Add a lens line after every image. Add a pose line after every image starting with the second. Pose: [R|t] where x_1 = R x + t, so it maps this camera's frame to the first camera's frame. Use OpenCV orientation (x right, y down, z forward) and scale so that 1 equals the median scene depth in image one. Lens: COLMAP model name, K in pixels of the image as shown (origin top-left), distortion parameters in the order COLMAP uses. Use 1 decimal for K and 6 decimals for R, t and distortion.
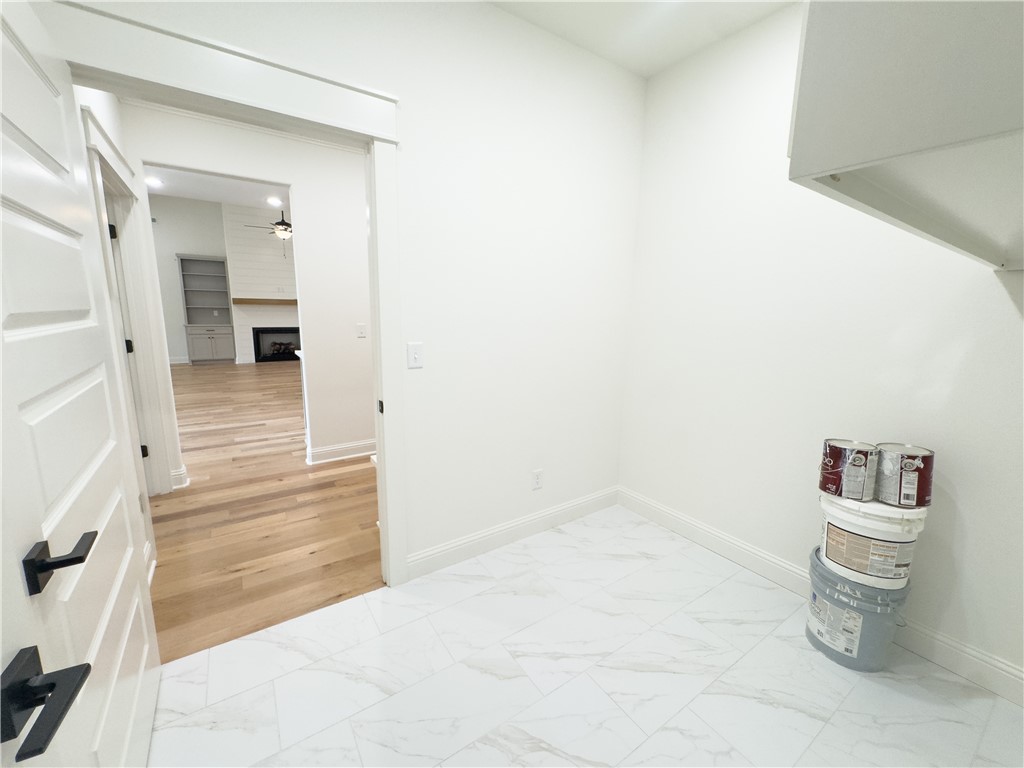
lens RADIAL K [[411.3, 0, 512.0], [0, 411.3, 384.0], [0, 0, 1]] dist [-0.003943, -0.000494]
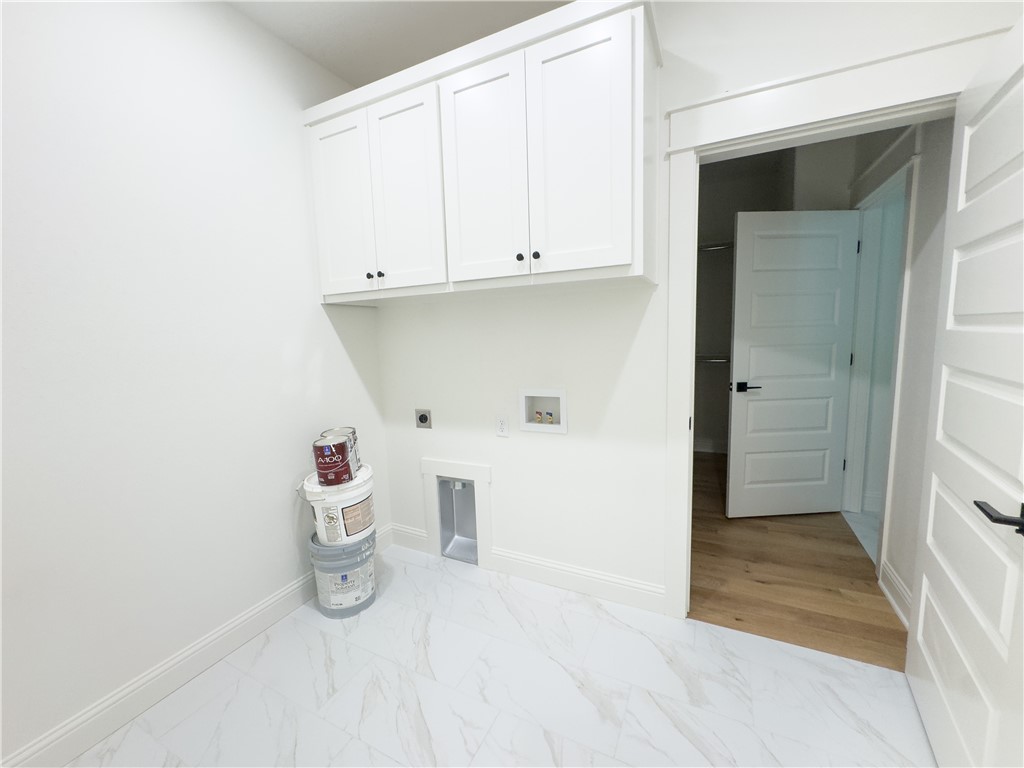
lens RADIAL K [[411.3, 0, 512.0], [0, 411.3, 384.0], [0, 0, 1]] dist [-0.003943, -0.000494]
pose [[-0.494986, -0.111669, 0.861695, -0.395626], [0.176457, 0.958123, 0.225528, -0.165019], [-0.850794, 0.263686, -0.454553, 0.920039]]
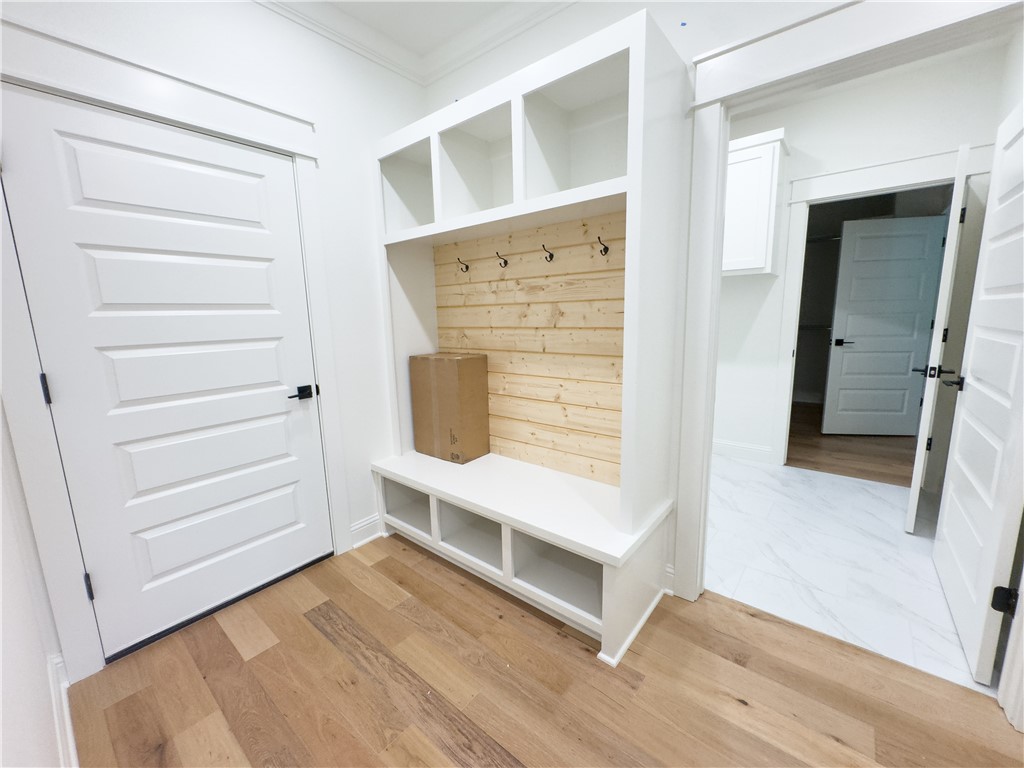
lens RADIAL K [[411.3, 0, 512.0], [0, 411.3, 384.0], [0, 0, 1]] dist [-0.003943, -0.000494]
pose [[-0.283459, -0.173665, 0.943128, -1.124376], [0.189681, 0.953883, 0.232654, -0.294016], [-0.940038, 0.244841, -0.237446, 1.736107]]
